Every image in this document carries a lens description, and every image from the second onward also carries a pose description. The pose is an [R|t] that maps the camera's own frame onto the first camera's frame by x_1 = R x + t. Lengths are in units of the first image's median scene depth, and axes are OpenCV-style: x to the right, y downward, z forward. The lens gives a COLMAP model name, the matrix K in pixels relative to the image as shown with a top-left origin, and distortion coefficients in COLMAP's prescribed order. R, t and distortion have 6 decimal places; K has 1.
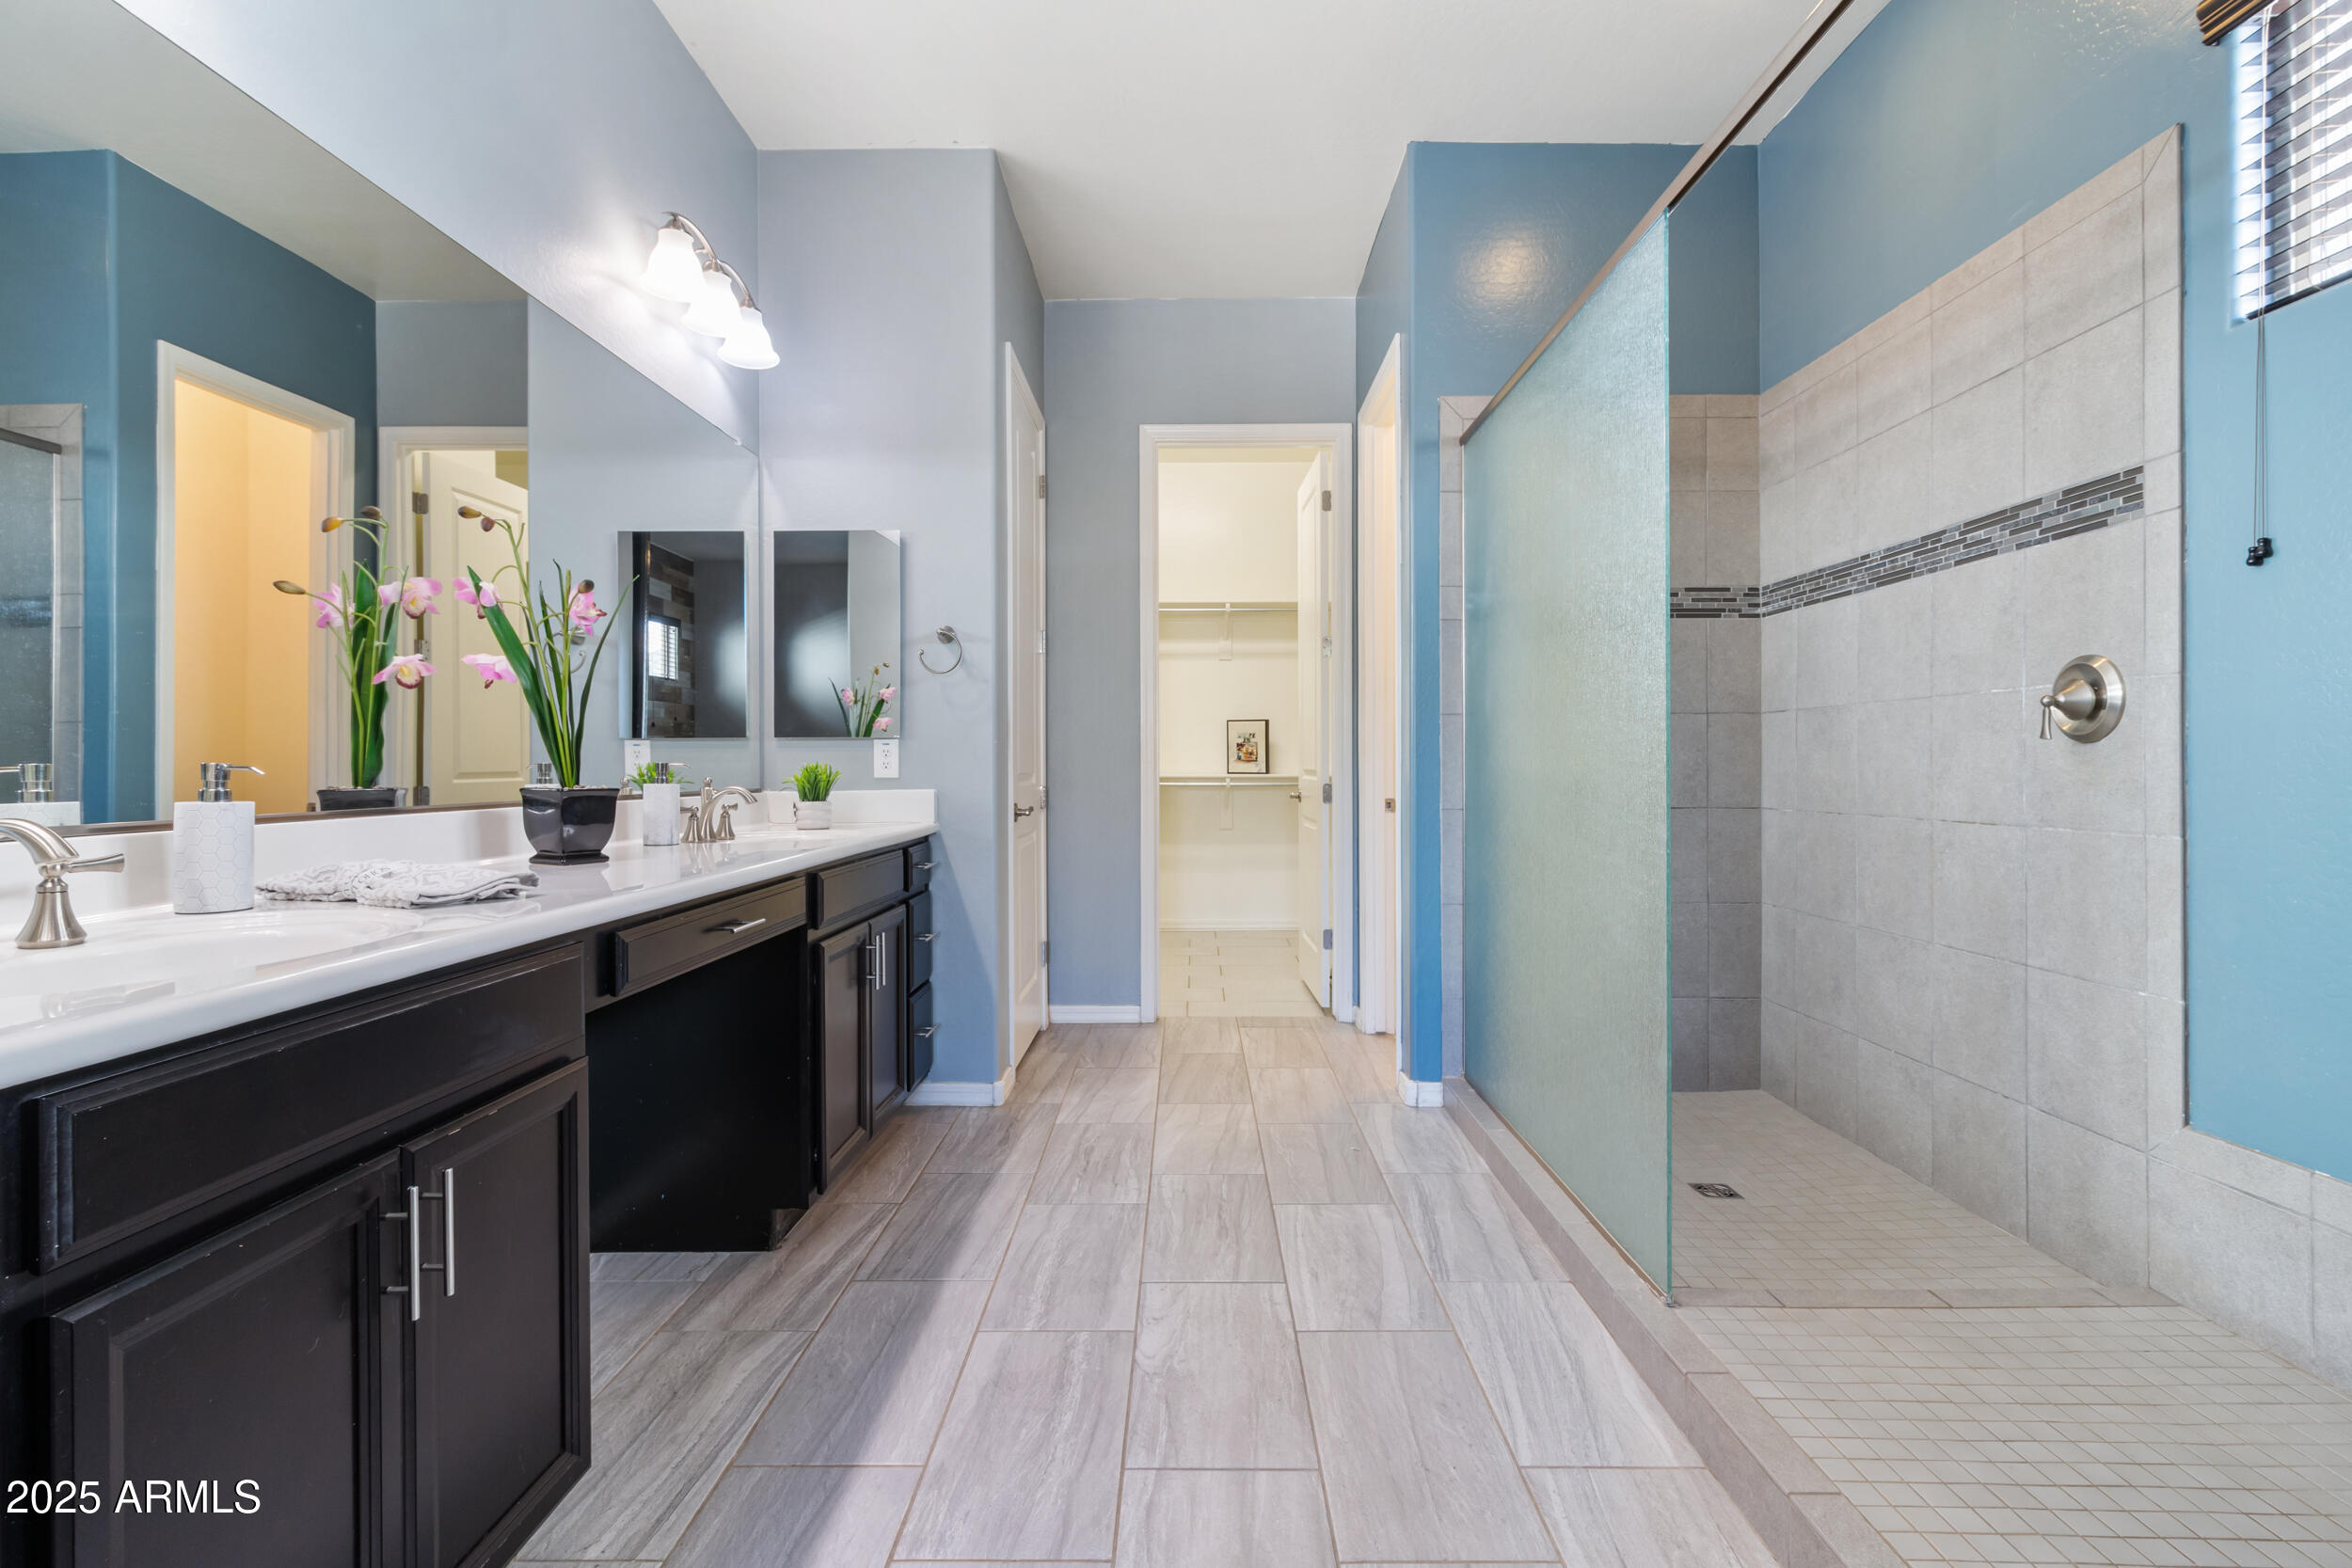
lens RADIAL K [[1099.2, 0, 1186.4], [0, 1099.2, 764.3], [0, 0, 1]] dist [-0.000588, -0.000404]
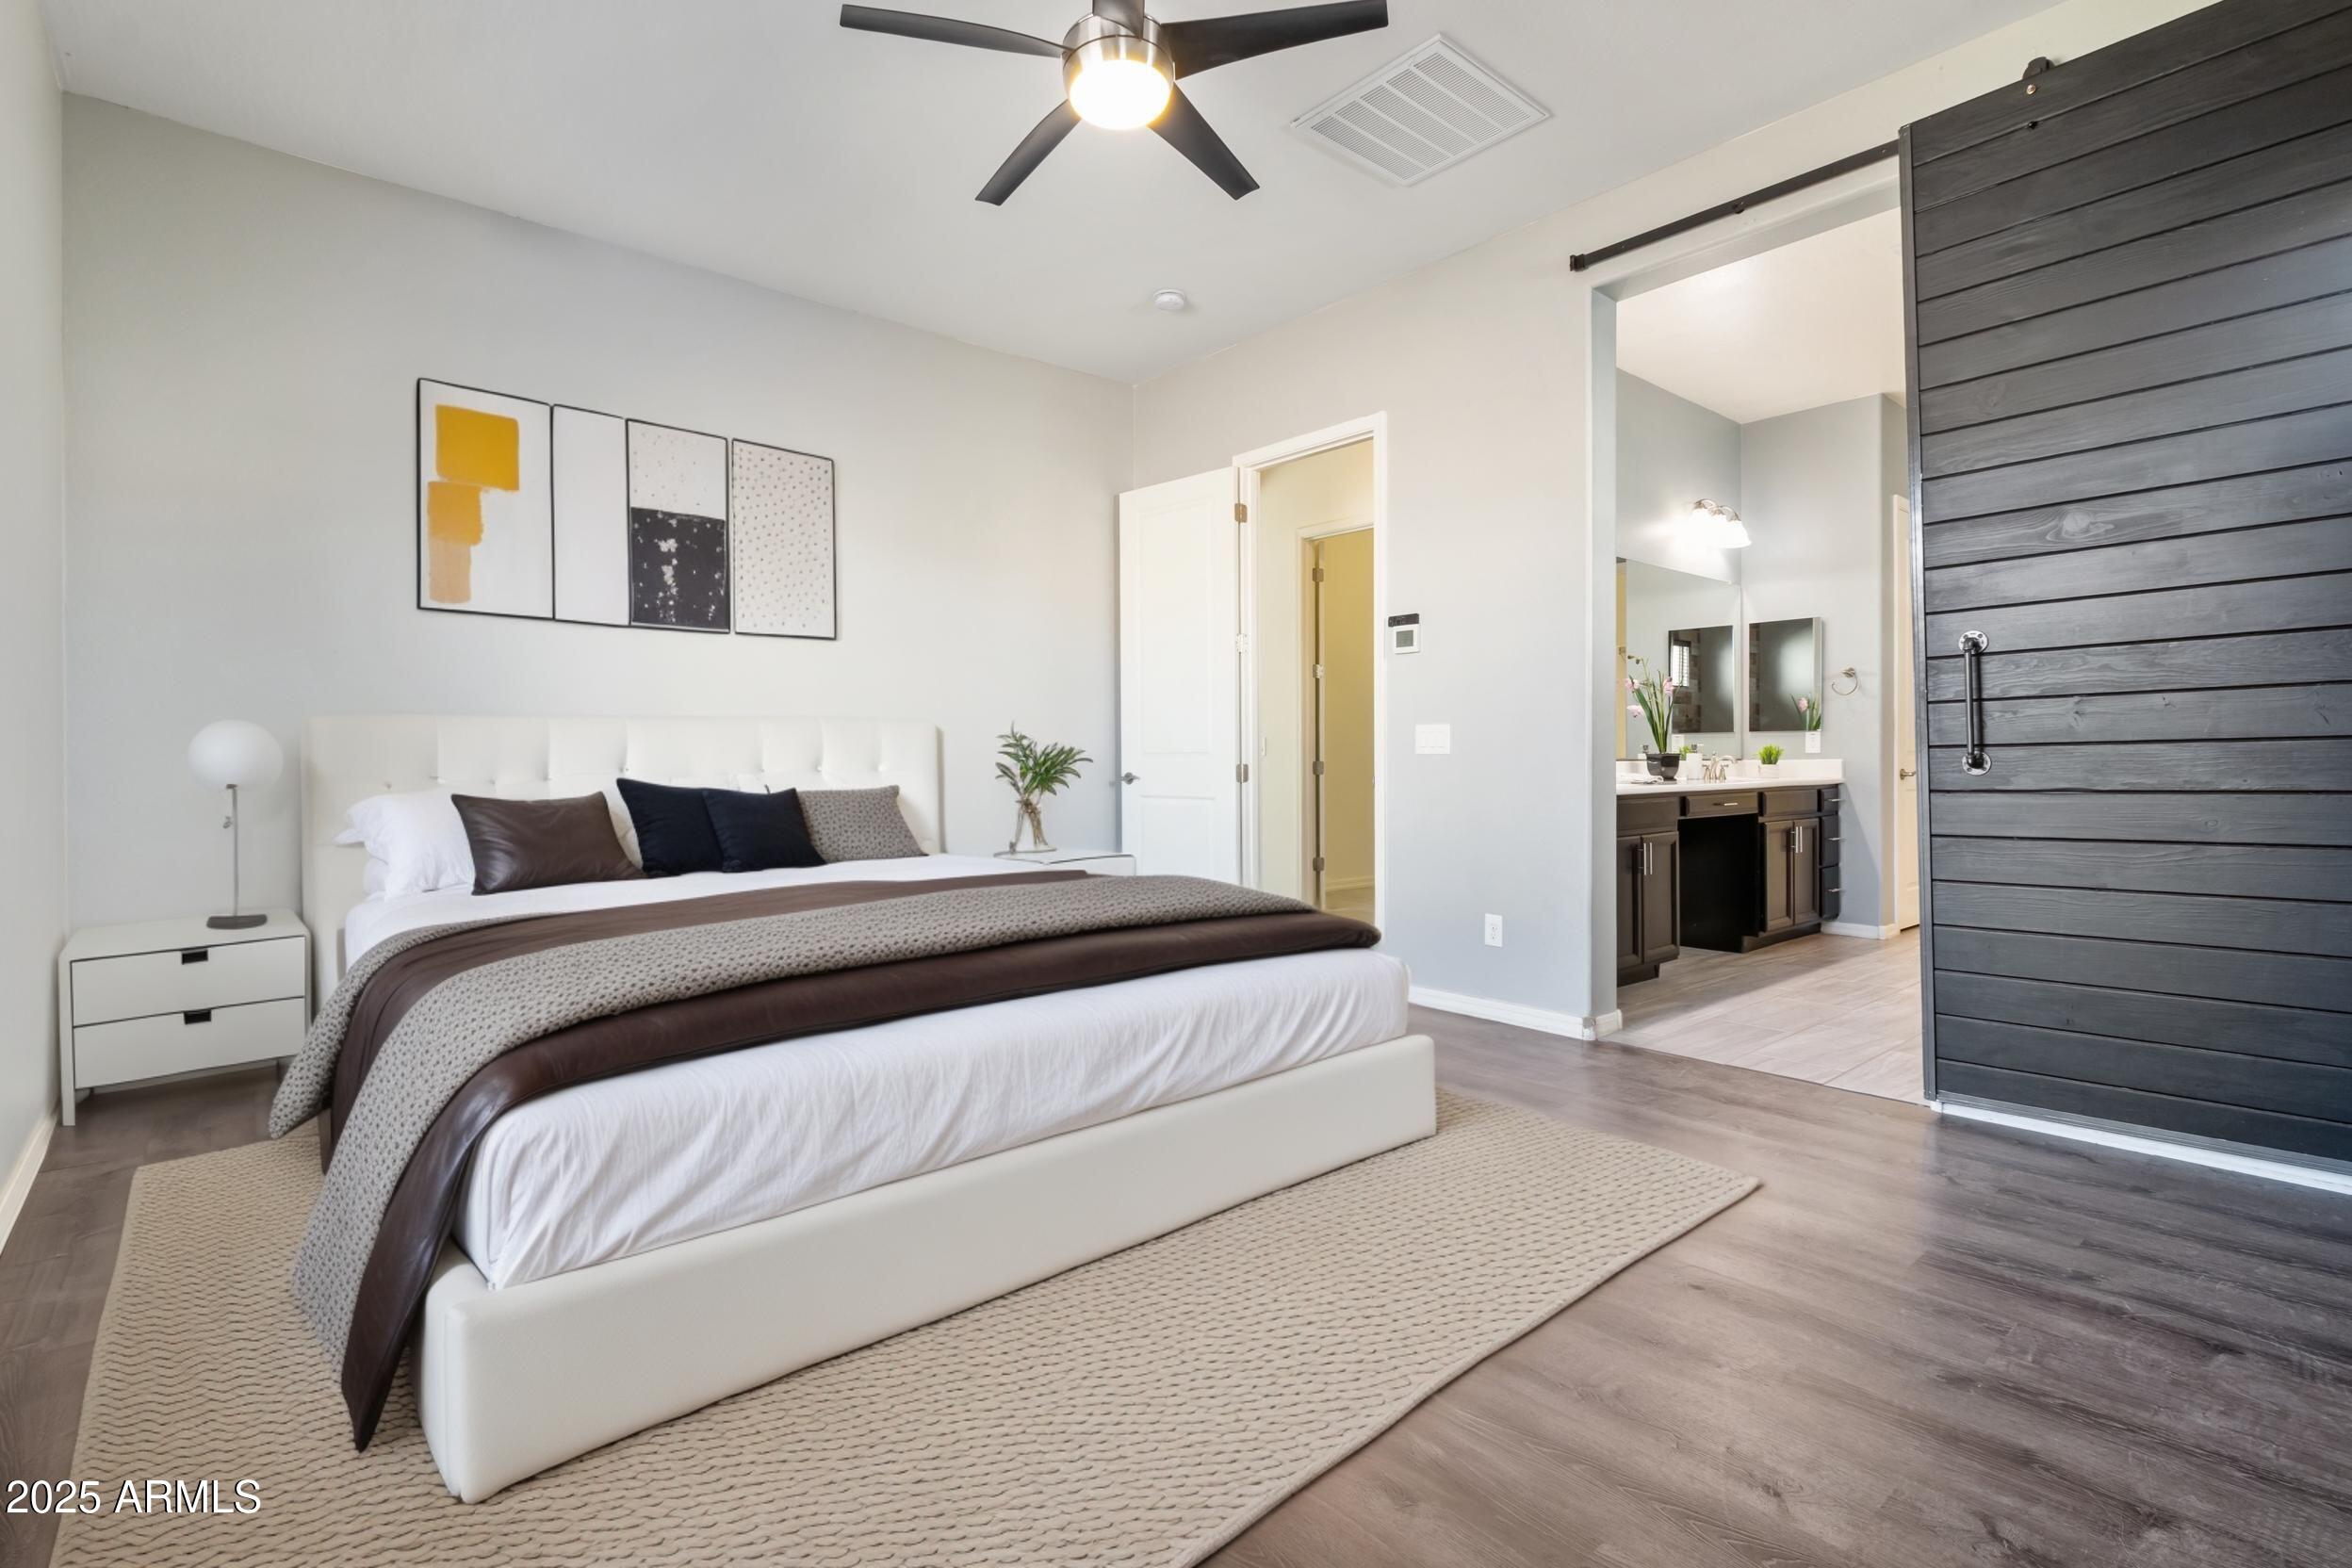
lens RADIAL K [[1099.3, 0, 1186.4], [0, 1099.3, 764.3], [0, 0, 1]] dist [-0.000588, -0.000404]
pose [[0.656590, 0.005256, -0.754229, 0.443059], [0.002187, 0.999958, 0.008872, 0.013800], [0.754244, -0.007475, 0.656551, -1.036663]]
